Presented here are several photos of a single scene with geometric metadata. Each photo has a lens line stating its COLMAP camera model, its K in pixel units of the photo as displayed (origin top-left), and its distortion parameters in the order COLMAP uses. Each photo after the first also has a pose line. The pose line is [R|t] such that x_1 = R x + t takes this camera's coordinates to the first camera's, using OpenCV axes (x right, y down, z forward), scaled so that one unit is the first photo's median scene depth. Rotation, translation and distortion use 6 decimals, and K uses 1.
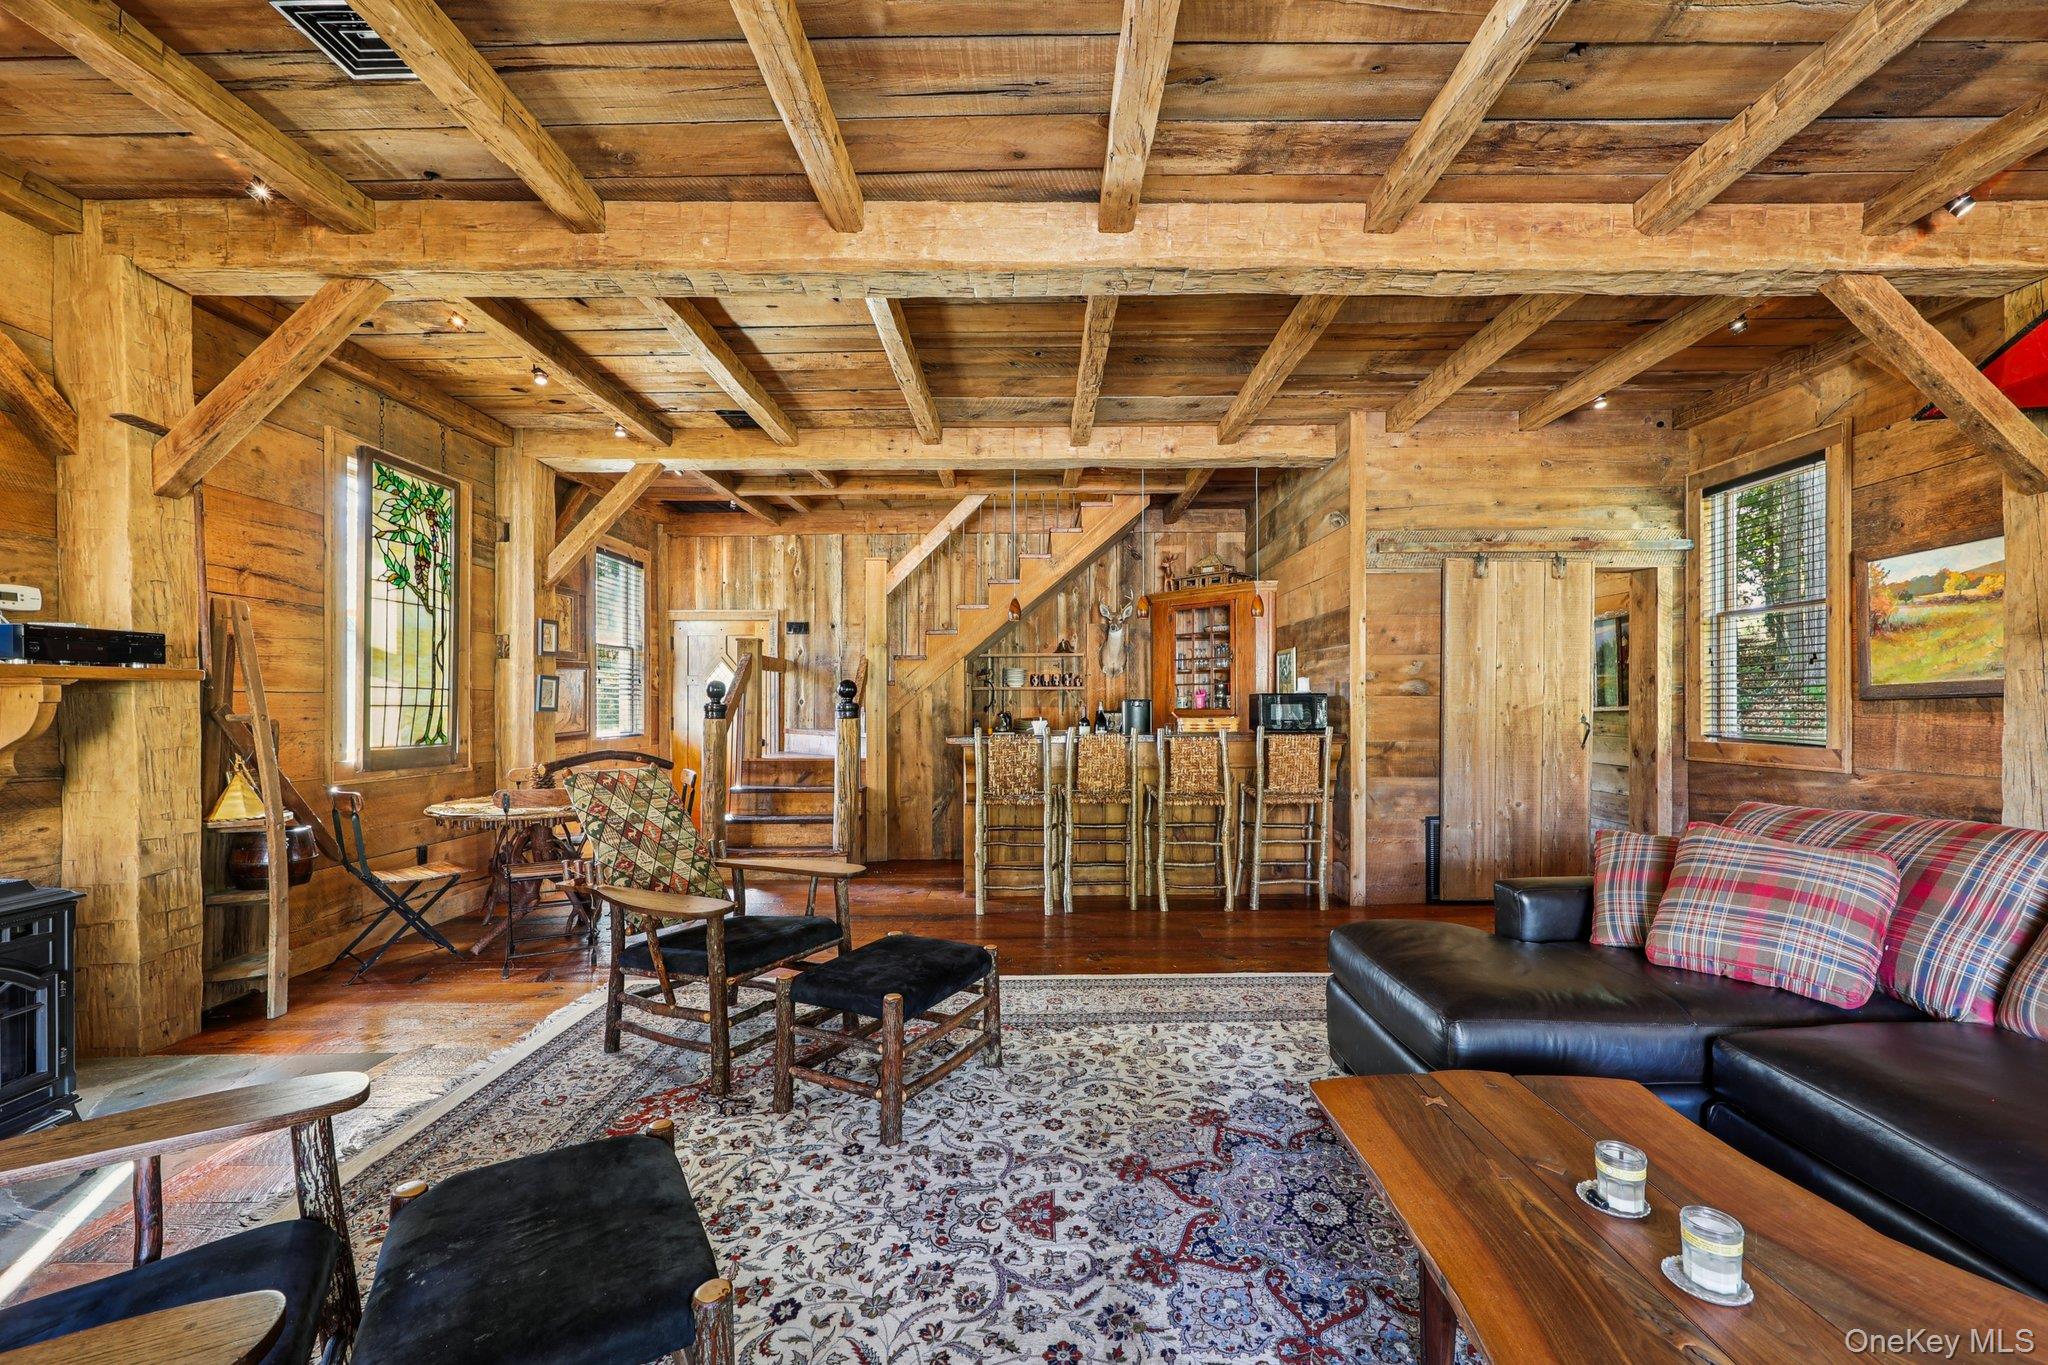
lens RADIAL K [[863.9, 0, 1028.0], [0, 863.9, 712.0], [0, 0, 1]] dist [-0.001239, 0.000288]
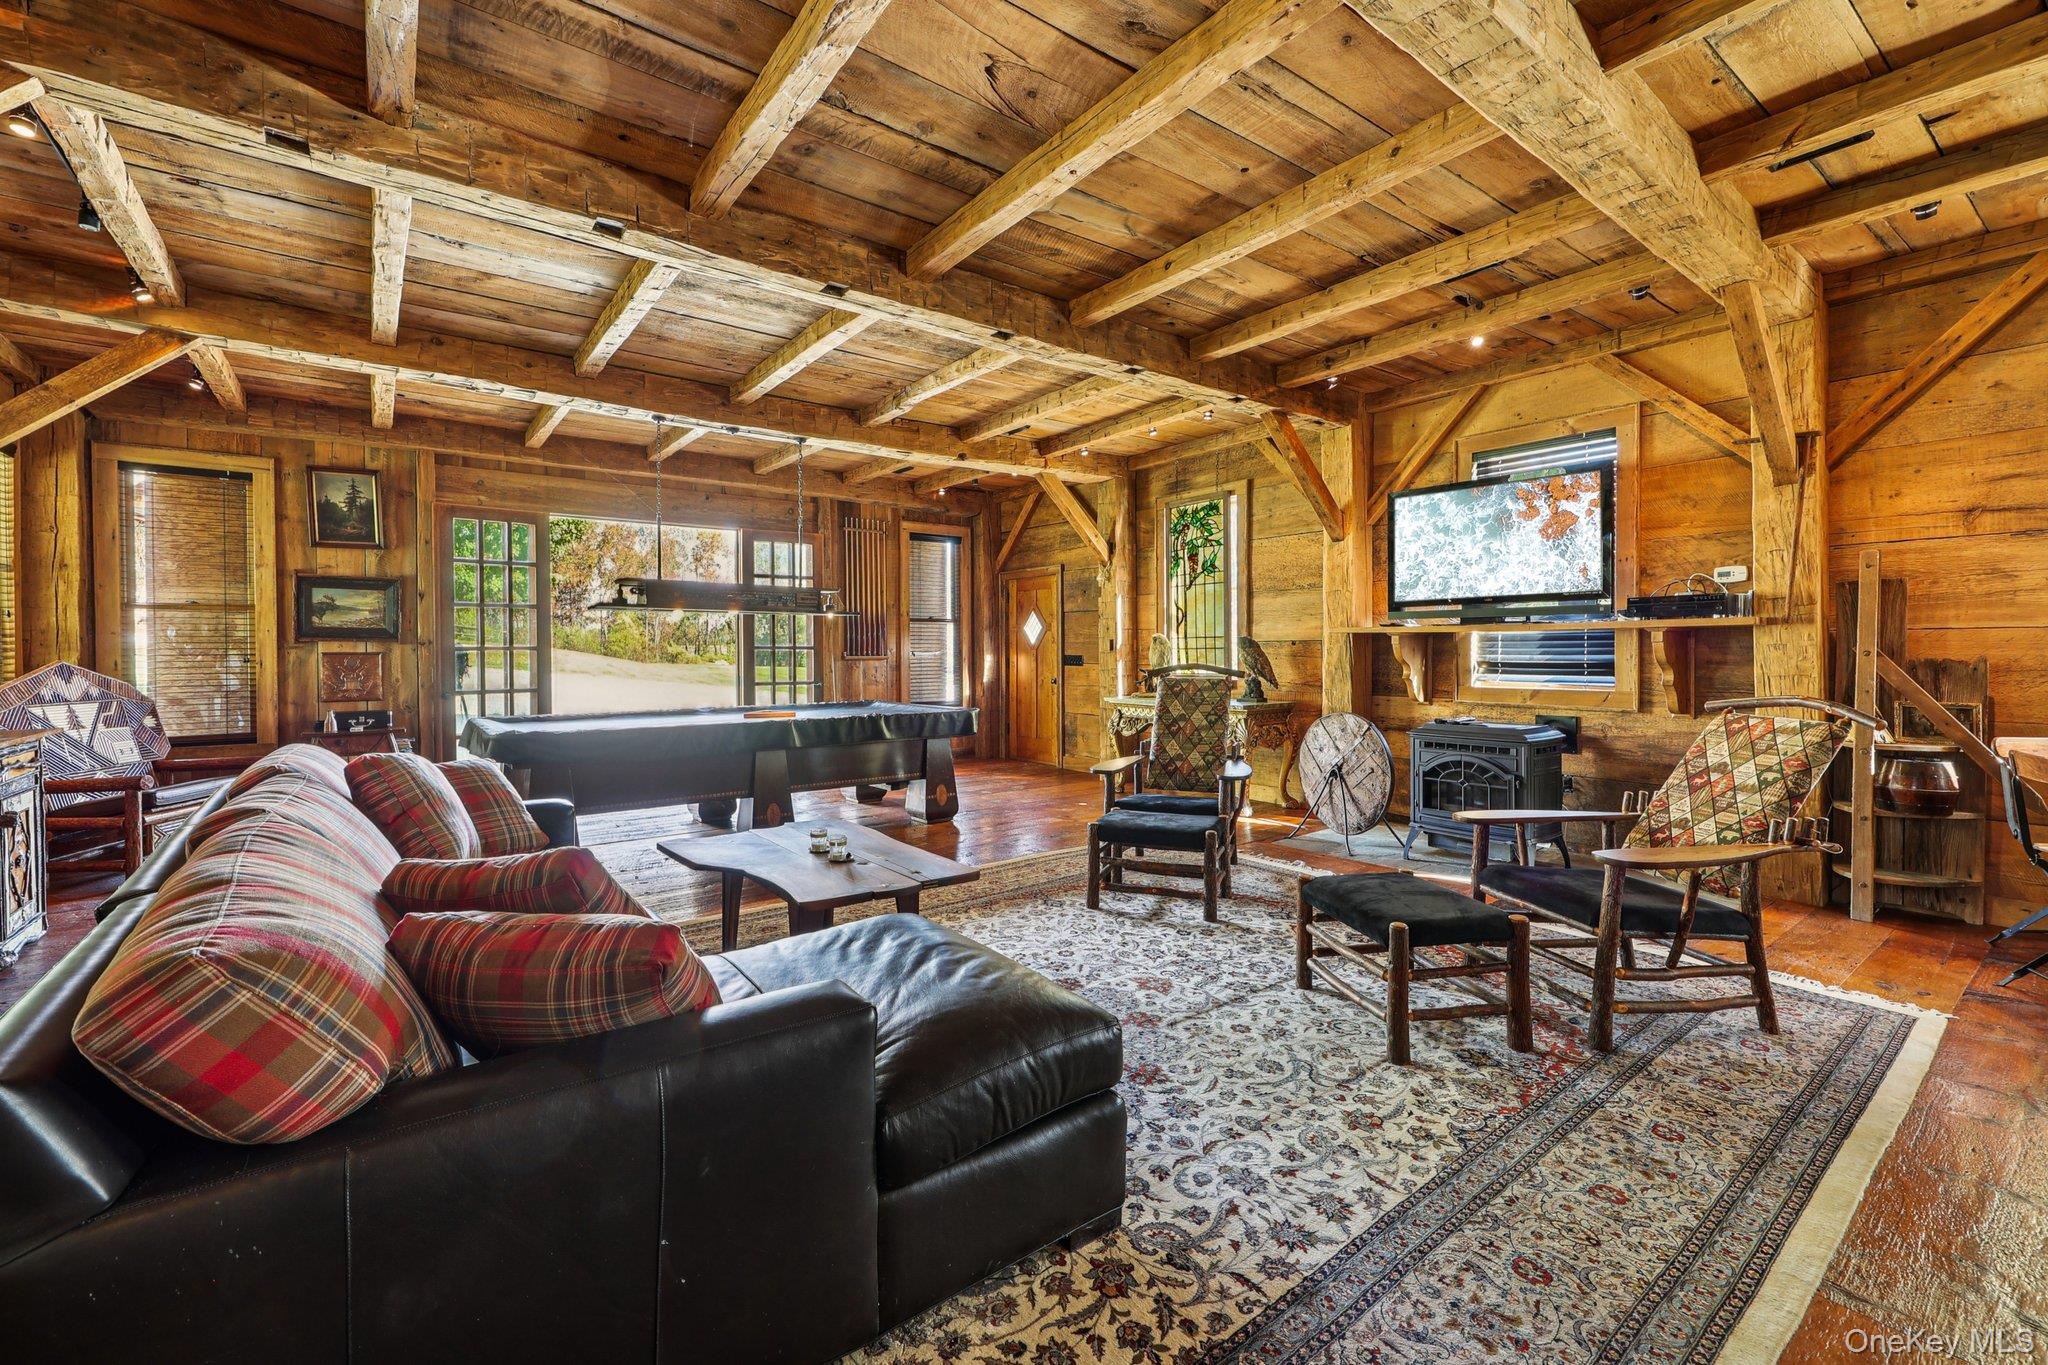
lens RADIAL K [[842.6, 0, 1030.5], [0, 842.6, 650.1], [0, 0, 1]] dist [0.003190, 0.000350]
pose [[-0.789873, 0.009452, -0.613198, 0.509670], [0.004519, 0.999944, 0.009592, -0.010265], [0.613254, 0.004806, -0.789871, 0.954582]]
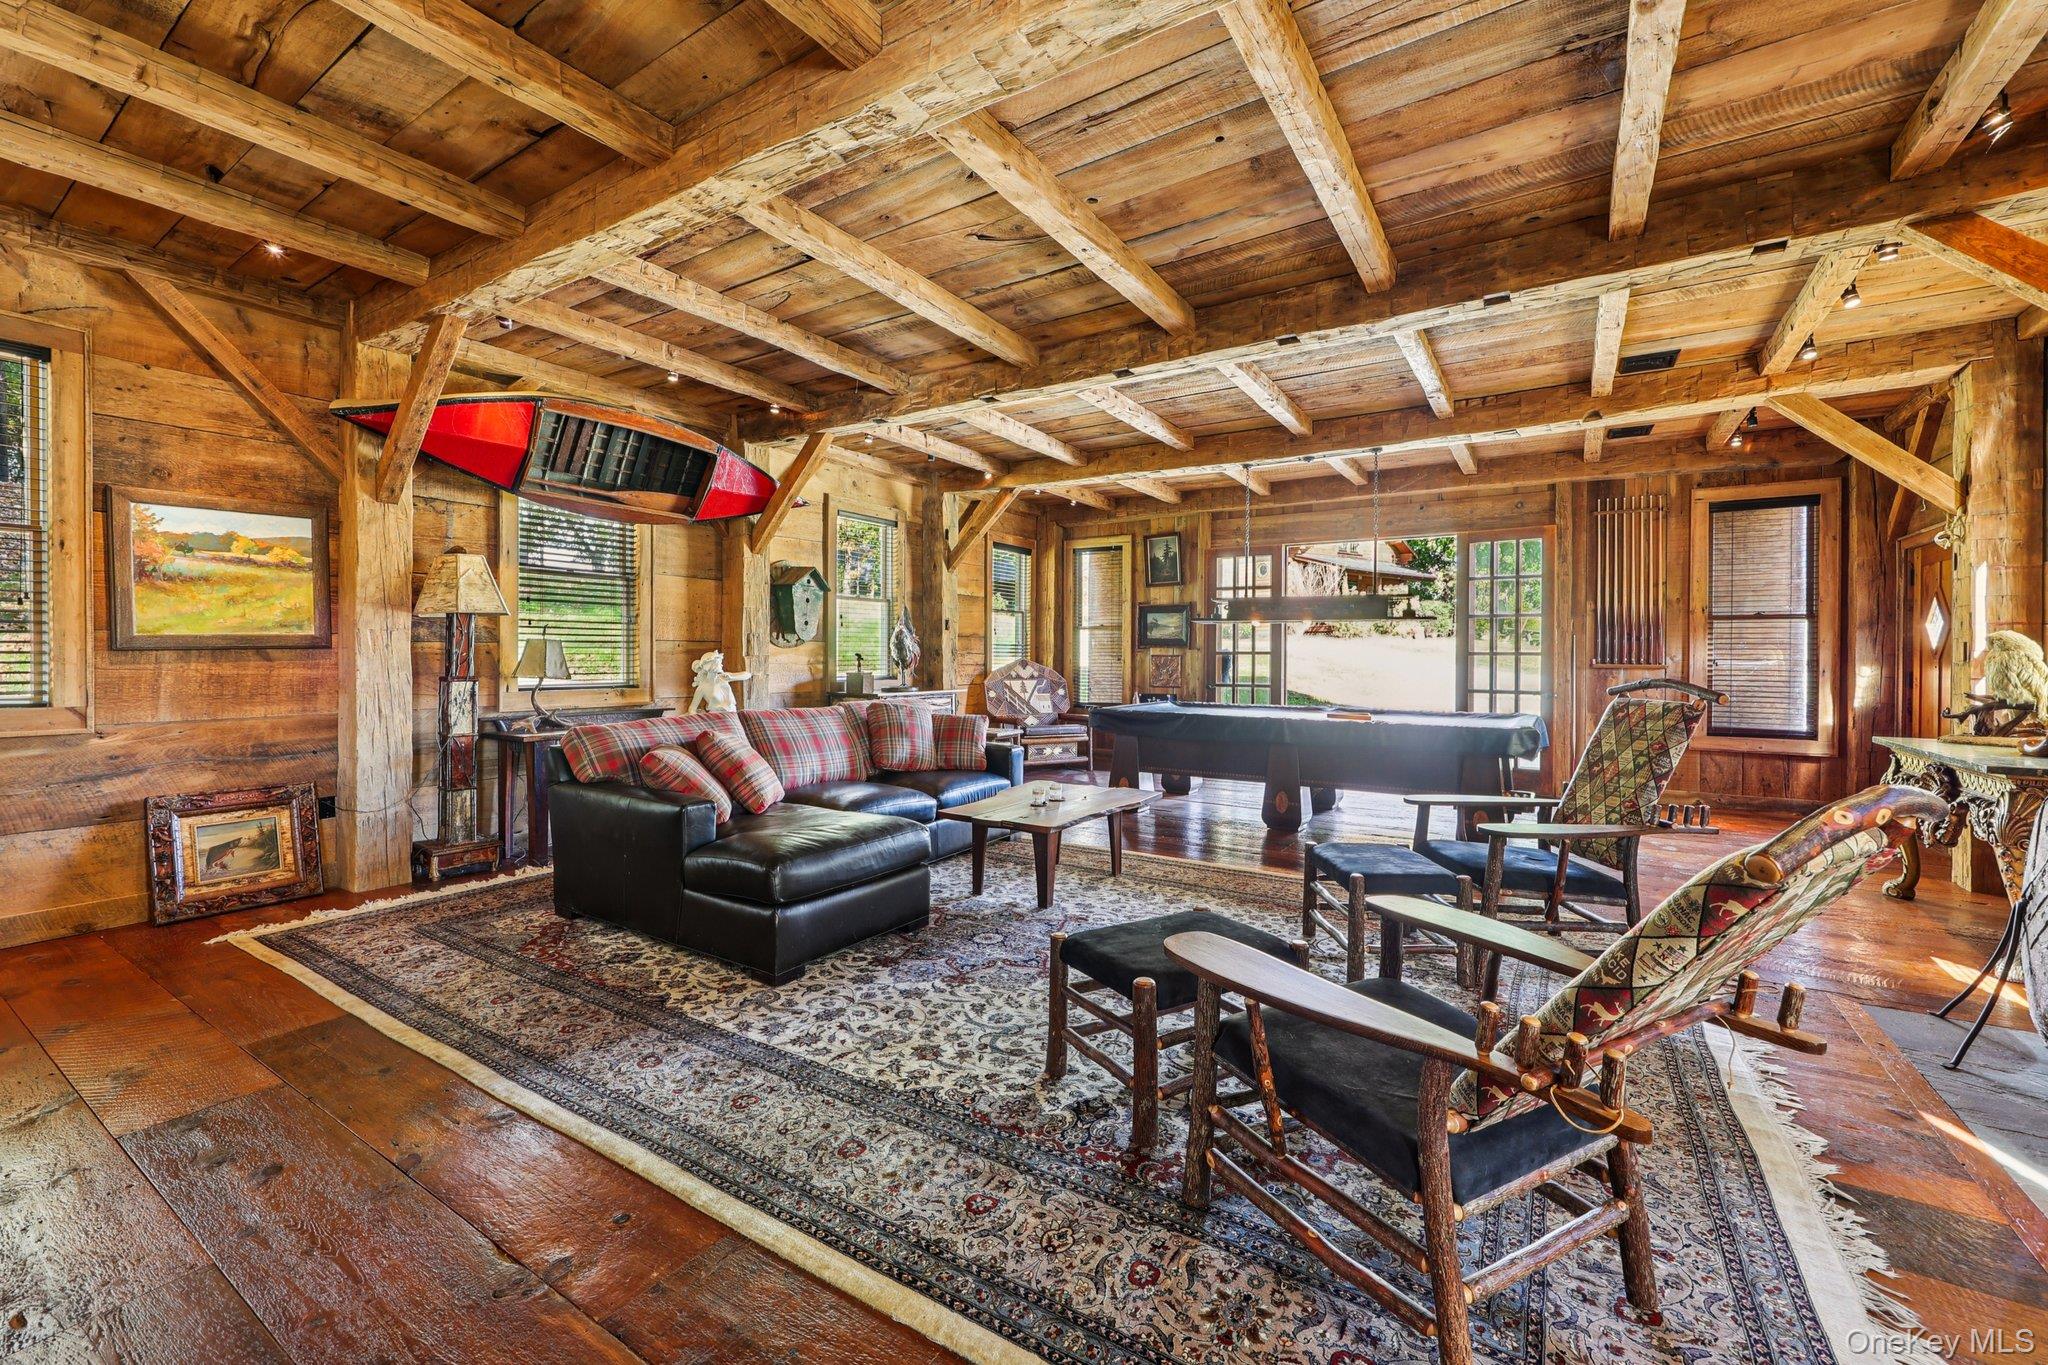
lens RADIAL K [[842.6, 0, 1030.5], [0, 842.6, 650.1], [0, 0, 1]] dist [0.003190, 0.000350]
pose [[-0.852893, 0.004107, 0.522070, -0.303525], [0.003589, 0.999992, -0.002002, -0.007155], [-0.522074, 0.000166, -0.852900, 1.145169]]
